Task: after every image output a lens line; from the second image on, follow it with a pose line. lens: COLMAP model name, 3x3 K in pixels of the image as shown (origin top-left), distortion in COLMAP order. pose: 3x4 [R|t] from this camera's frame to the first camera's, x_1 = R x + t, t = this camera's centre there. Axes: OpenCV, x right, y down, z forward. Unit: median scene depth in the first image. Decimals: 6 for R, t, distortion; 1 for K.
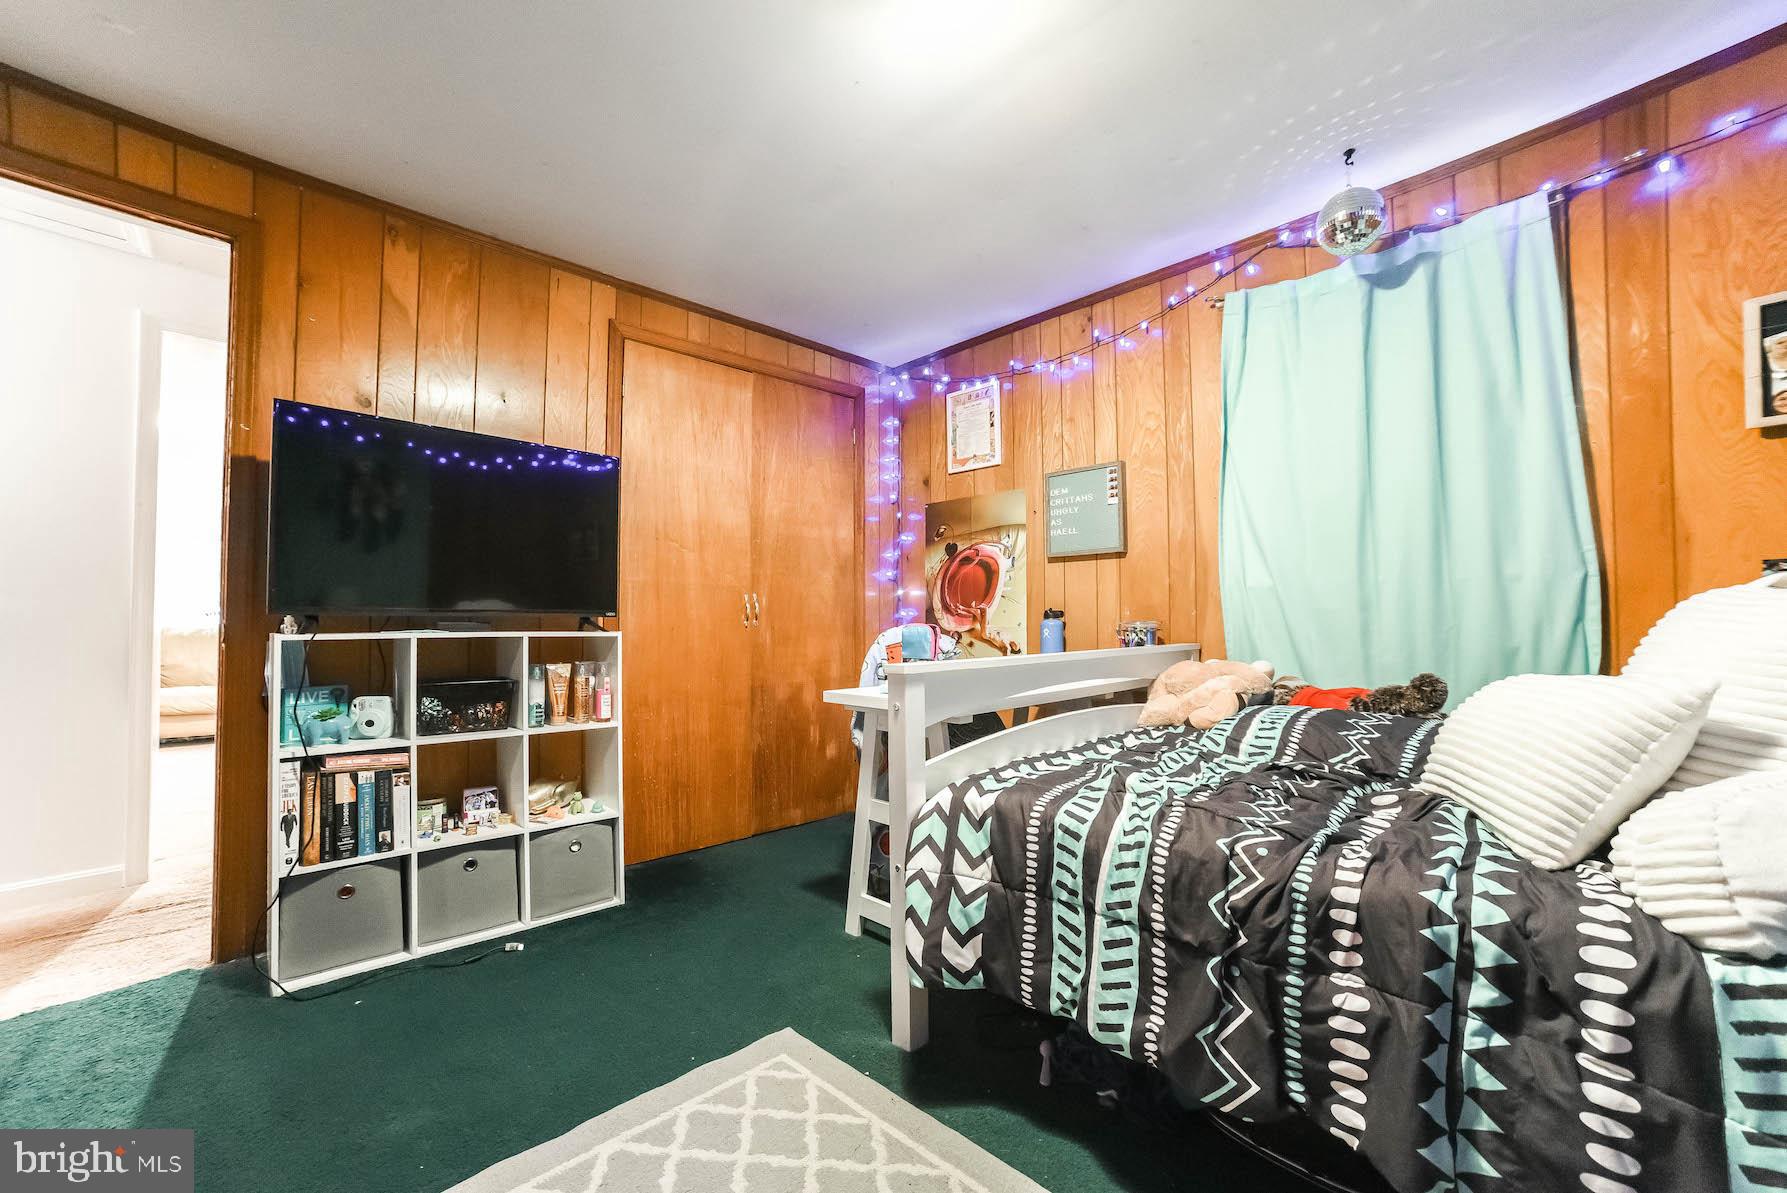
lens RADIAL K [[685.6, 0, 885.1], [0, 685.6, 598.5], [0, 0, 1]] dist [-0.085519, 0.029710]
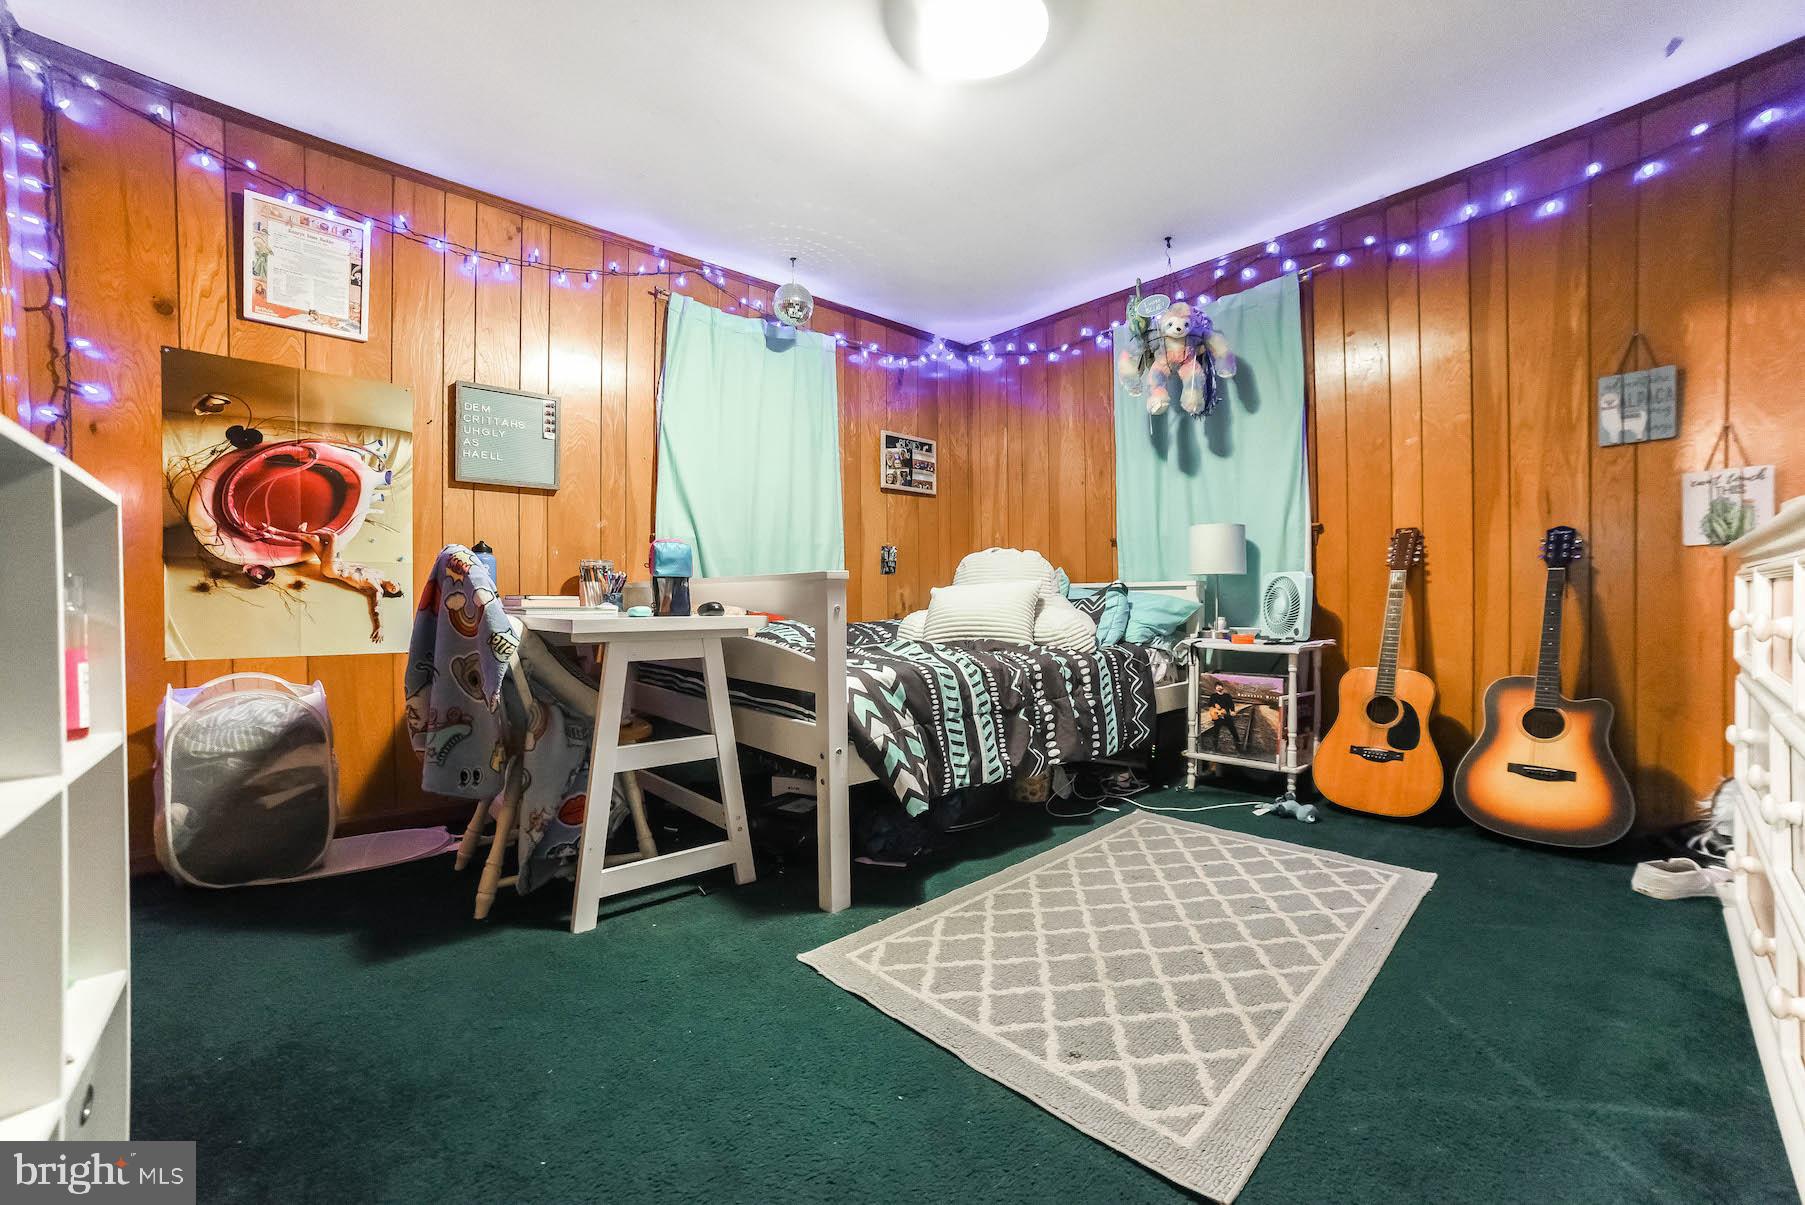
lens RADIAL K [[692.5, 0, 894.0], [0, 692.5, 604.6], [0, 0, 1]] dist [-0.085519, 0.029710]
pose [[0.066397, 0.003358, 0.997788, -0.568369], [-0.035426, 0.999372, -0.001006, 0.076194], [-0.997164, -0.035280, 0.066474, 0.424757]]
